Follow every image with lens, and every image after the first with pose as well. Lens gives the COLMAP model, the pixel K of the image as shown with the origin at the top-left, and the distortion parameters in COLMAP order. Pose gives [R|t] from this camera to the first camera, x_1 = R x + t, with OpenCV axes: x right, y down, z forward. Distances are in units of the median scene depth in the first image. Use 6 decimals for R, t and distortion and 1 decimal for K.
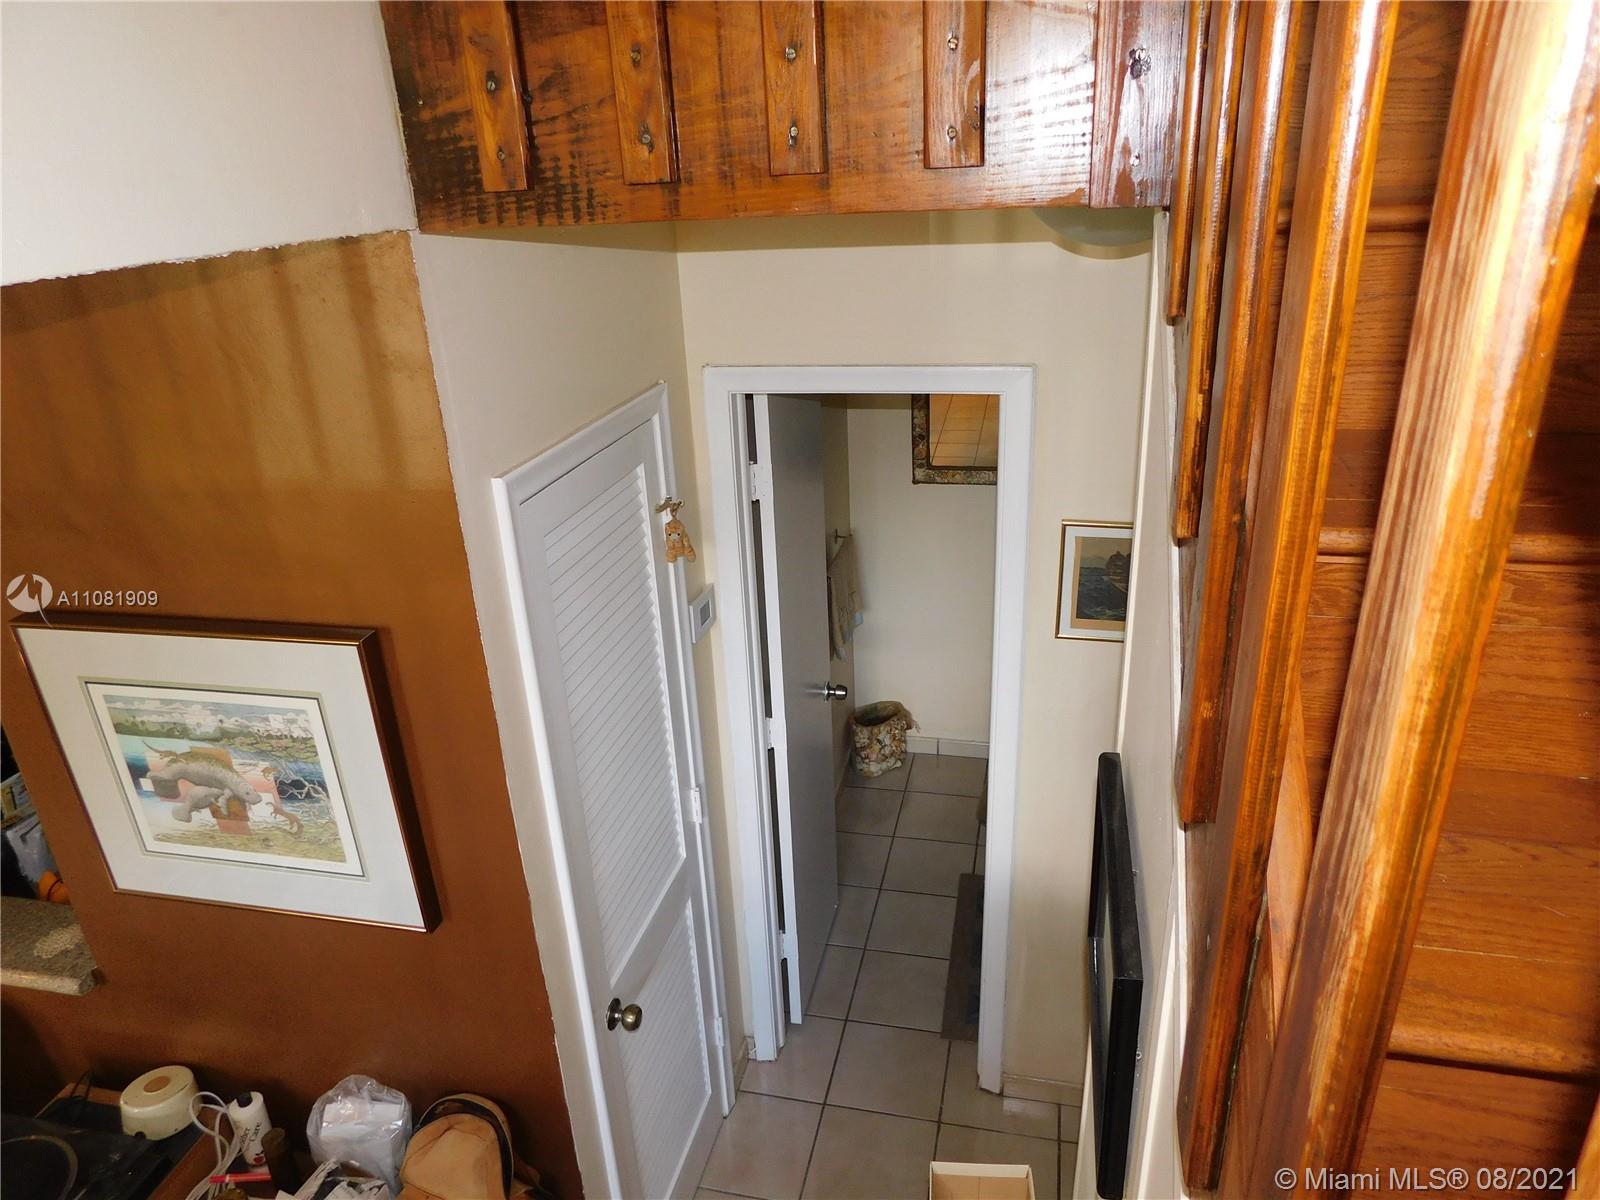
lens RADIAL K [[1045.4, 0, 801.2], [0, 1045.4, 602.5], [0, 0, 1]] dist [-0.077349, 0.059619]
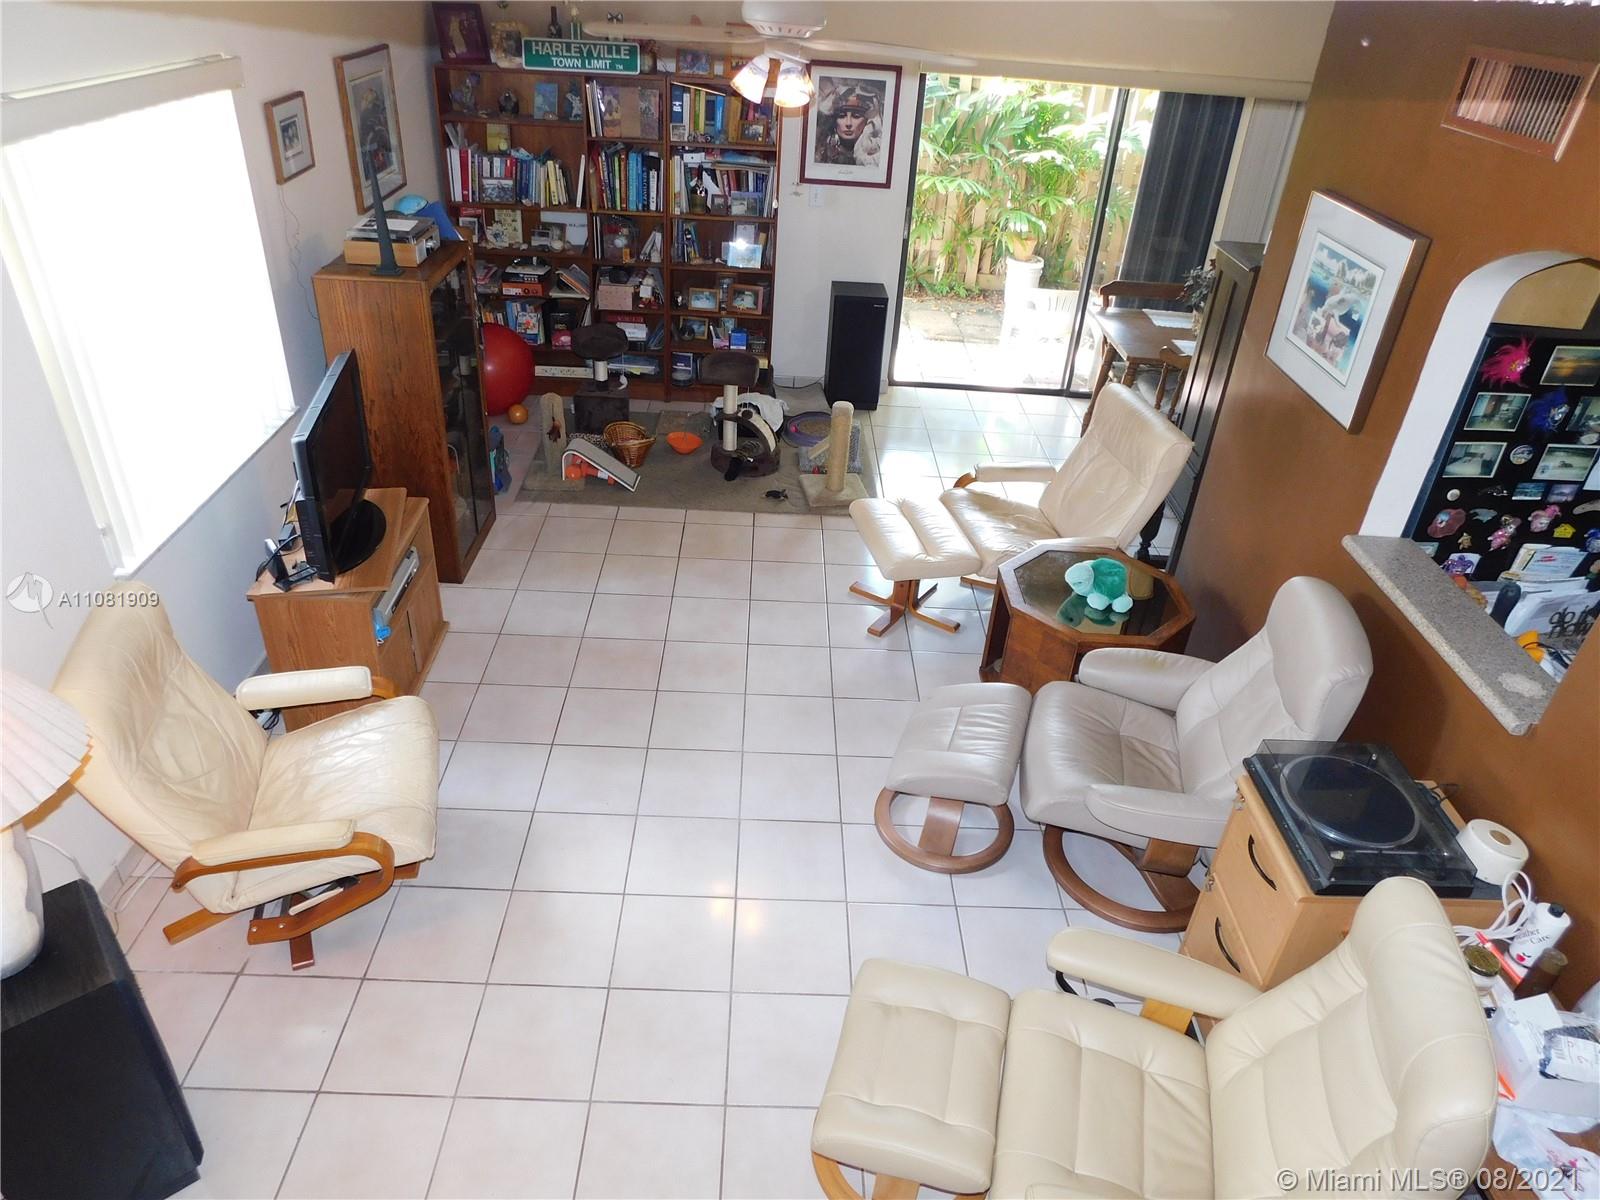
lens RADIAL K [[1054.0, 0, 804.5], [0, 1054.0, 598.5], [0, 0, 1]] dist [-0.074258, 0.057828]
pose [[0.222077, 0.573523, -0.788513, -0.083688], [-0.442589, 0.779887, 0.442597, 0.137517], [0.868790, 0.250696, 0.427030, -0.247516]]
